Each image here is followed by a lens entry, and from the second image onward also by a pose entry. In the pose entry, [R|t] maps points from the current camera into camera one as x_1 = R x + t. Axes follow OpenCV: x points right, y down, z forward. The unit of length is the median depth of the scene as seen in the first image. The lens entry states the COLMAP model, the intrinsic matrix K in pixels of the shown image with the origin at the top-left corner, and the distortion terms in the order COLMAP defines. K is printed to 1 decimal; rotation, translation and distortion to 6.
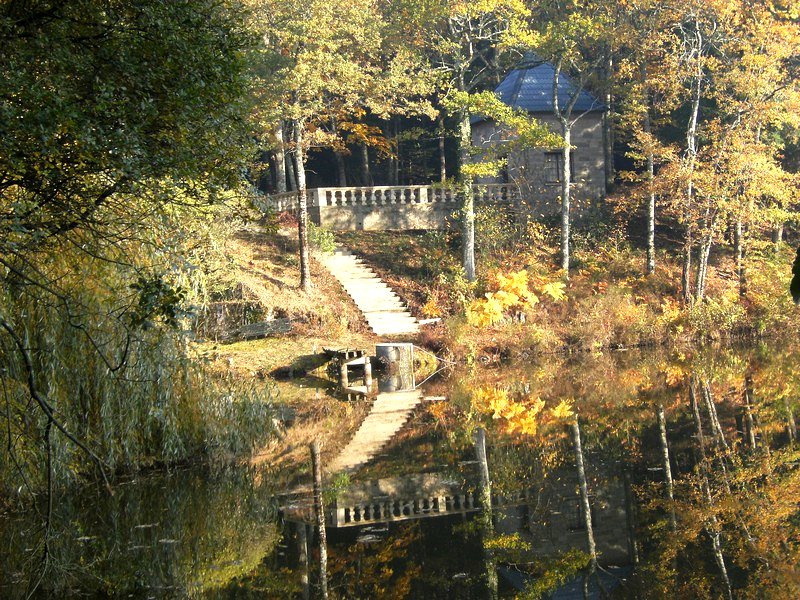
lens RADIAL K [[1832.5, 0, 400.4], [0, 1832.5, 300.8], [0, 0, 1]] dist [0.353652, 0.000000]
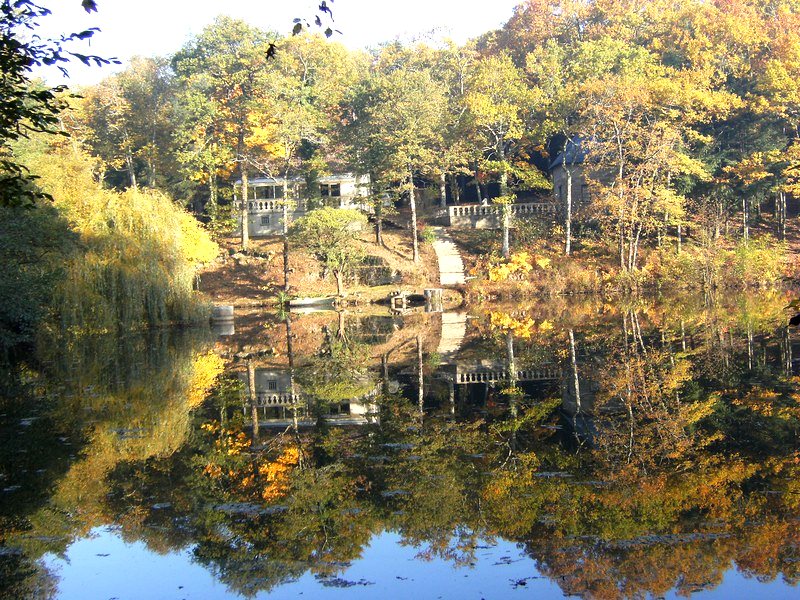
lens RADIAL K [[1832.5, 0, 399.7], [0, 1832.5, 299.5], [0, 0, 1]] dist [0.353652, 0.000000]
pose [[0.900694, 0.025931, -0.433680, 0.785340], [-0.010984, 0.999257, 0.036938, -0.036768], [0.434316, -0.028506, 0.900309, -0.792632]]
